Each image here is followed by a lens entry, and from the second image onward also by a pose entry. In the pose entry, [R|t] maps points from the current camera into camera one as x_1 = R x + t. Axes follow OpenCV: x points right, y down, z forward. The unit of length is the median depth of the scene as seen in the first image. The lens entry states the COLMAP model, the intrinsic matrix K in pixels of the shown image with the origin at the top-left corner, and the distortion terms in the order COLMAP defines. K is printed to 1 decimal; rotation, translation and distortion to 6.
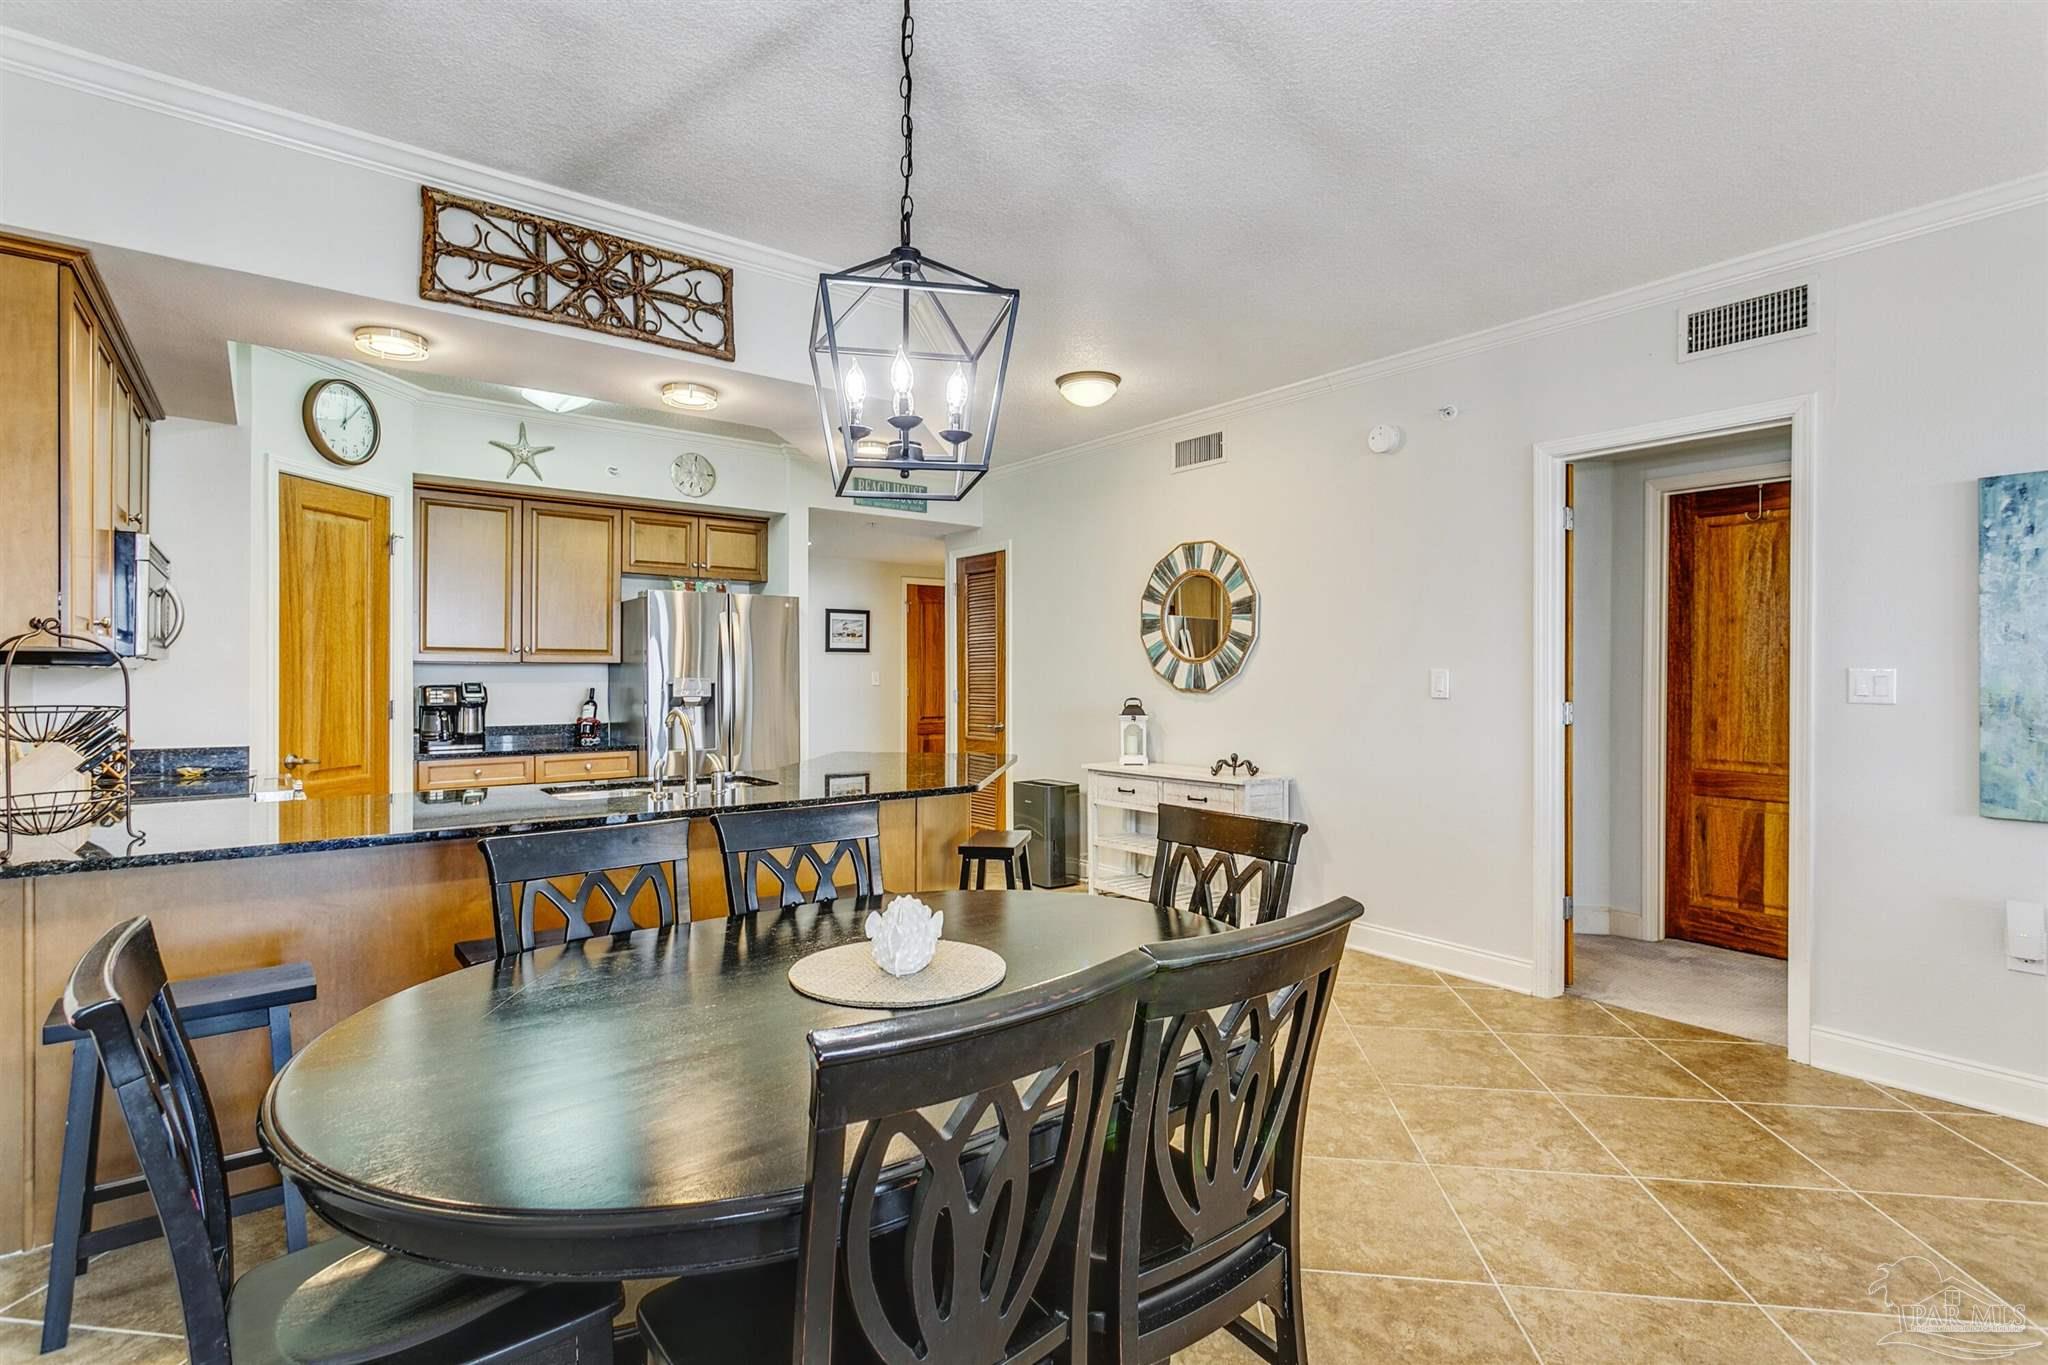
lens RADIAL K [[966.2, 0, 1004.8], [0, 966.2, 689.3], [0, 0, 1]] dist [0.001051, 0.000542]
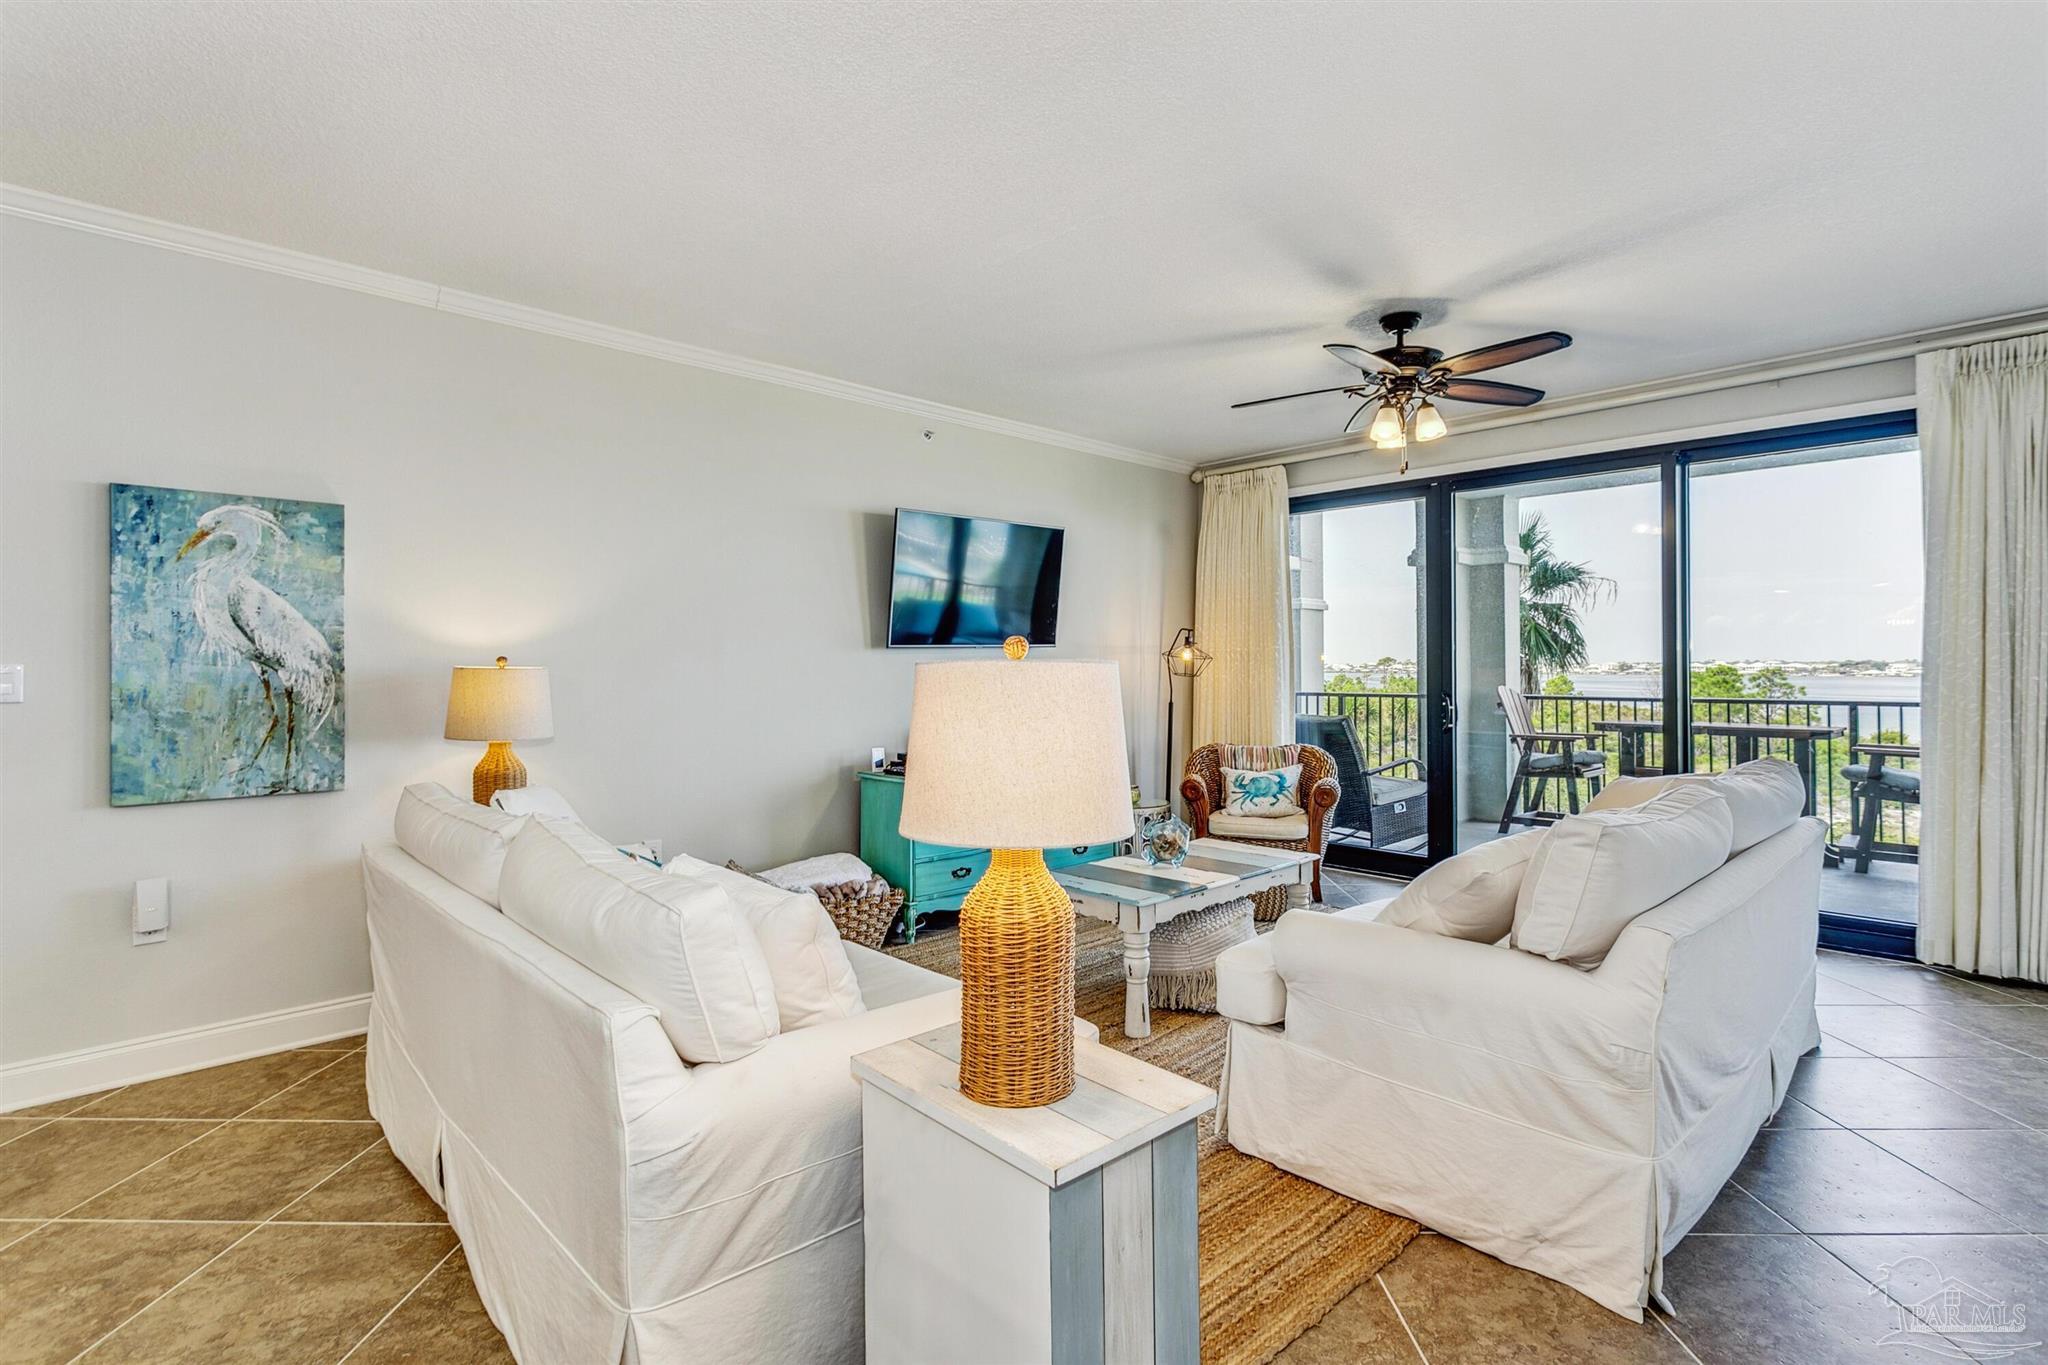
lens RADIAL K [[966.2, 0, 1049.2], [0, 966.2, 667.9], [0, 0, 1]] dist [0.001051, 0.000542]
pose [[-0.124074, -0.005220, 0.992259, -0.140510], [0.019089, 0.999789, 0.007646, -0.006459], [-0.992089, 0.019890, -0.123948, 0.114777]]
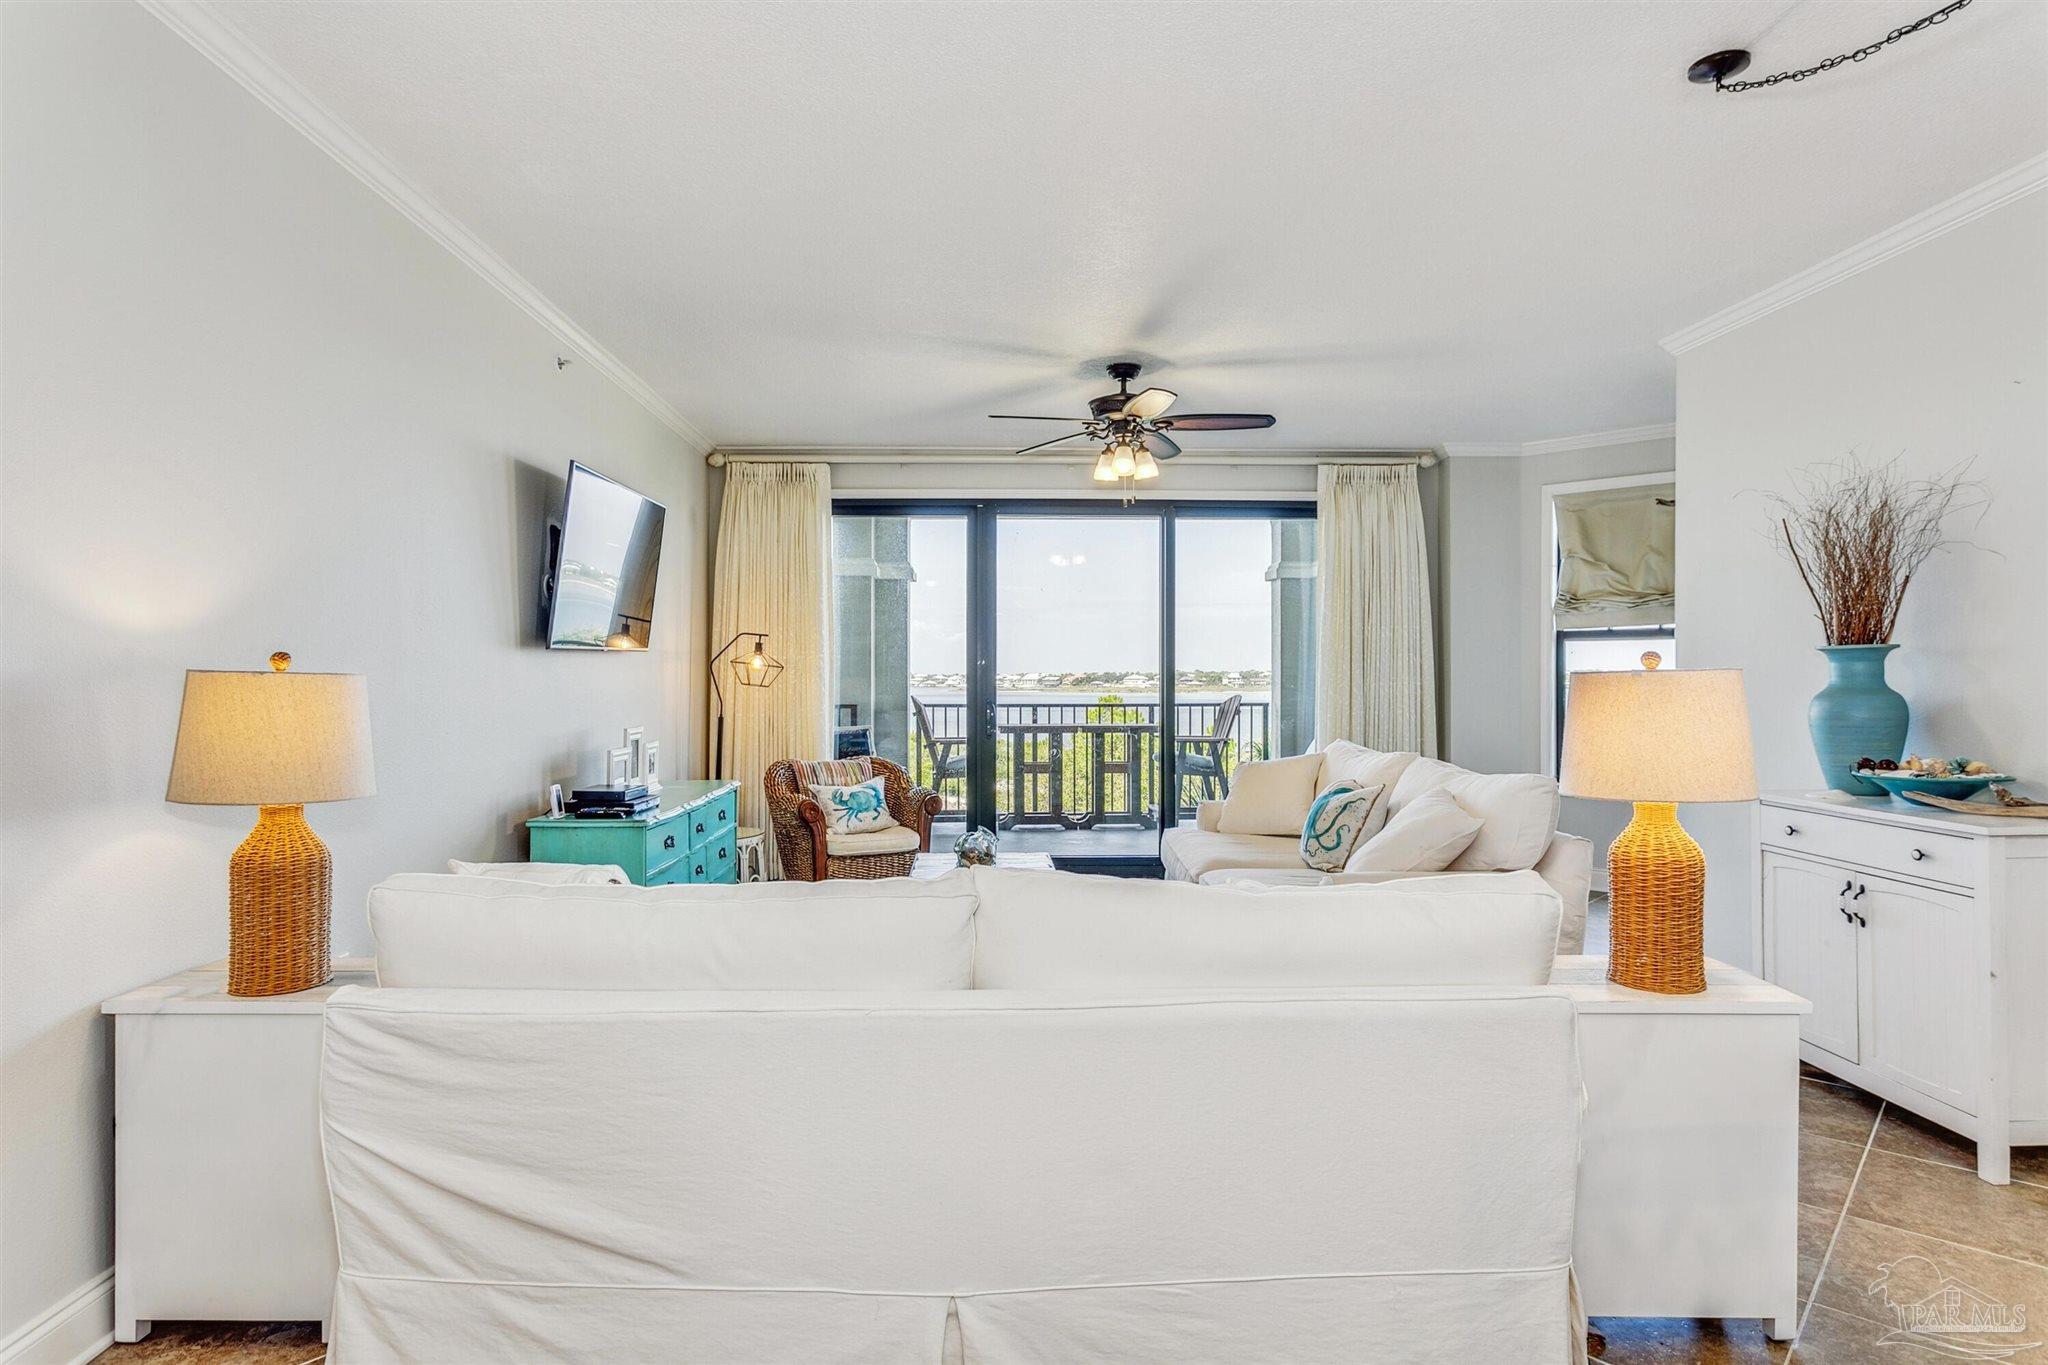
lens RADIAL K [[1077.5, 0, 1028.2], [0, 1077.5, 676.2], [0, 0, 1]] dist [-0.000026, 0.001810]
pose [[-0.820415, -0.001478, 0.571766, 0.261075], [0.009074, 0.999837, 0.015605, -0.013341], [-0.571696, 0.017991, -0.820268, 0.905821]]
